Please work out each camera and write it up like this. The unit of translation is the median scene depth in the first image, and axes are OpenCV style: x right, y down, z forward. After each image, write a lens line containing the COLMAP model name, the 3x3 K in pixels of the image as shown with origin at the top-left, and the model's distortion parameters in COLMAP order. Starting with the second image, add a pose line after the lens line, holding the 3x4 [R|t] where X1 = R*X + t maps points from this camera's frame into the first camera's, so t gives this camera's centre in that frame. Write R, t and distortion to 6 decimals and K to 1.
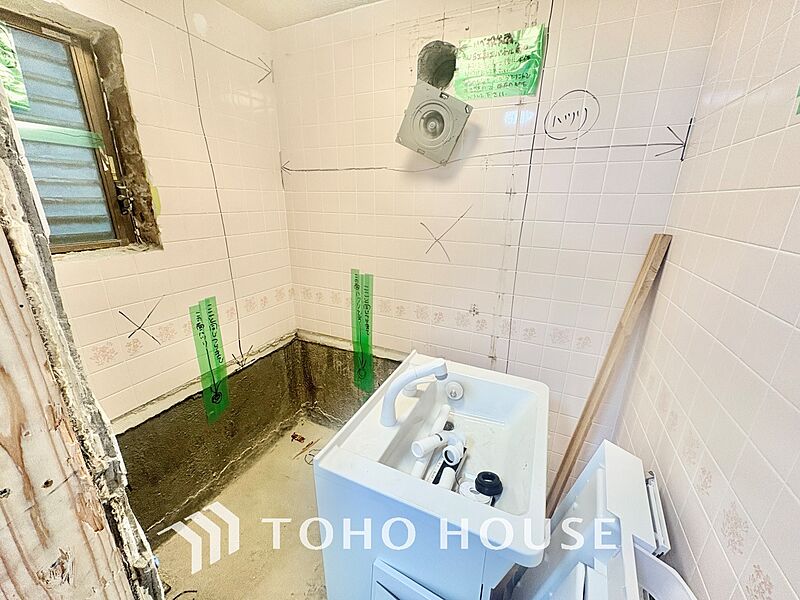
lens RADIAL K [[318.3, 0, 400.0], [0, 318.3, 300.0], [0, 0, 1]] dist [-0.000972, 0.000362]
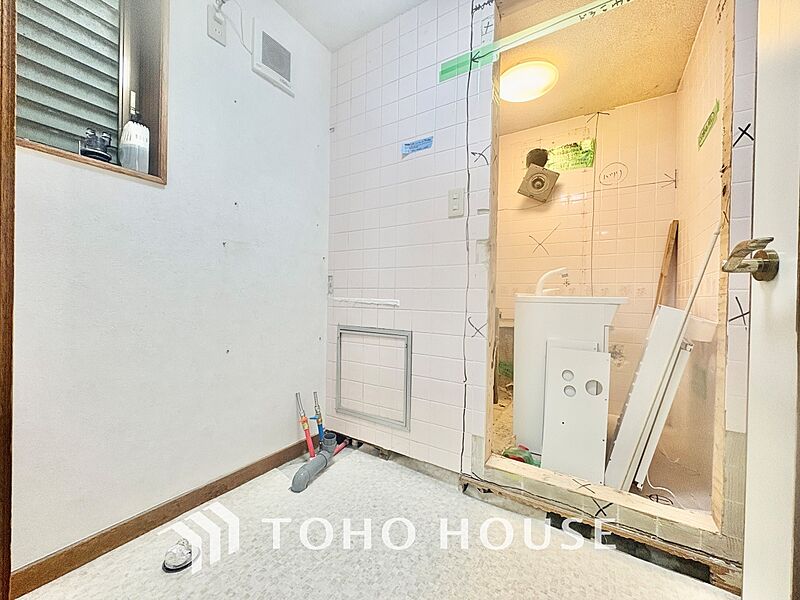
lens RADIAL K [[318.3, 0, 400.0], [0, 318.3, 300.0], [0, 0, 1]] dist [-0.000972, 0.000362]
pose [[0.993977, 0.005127, -0.109467, -0.536759], [-0.037438, 0.954692, -0.295232, 0.766054], [0.102994, 0.297552, 0.949134, -0.756699]]
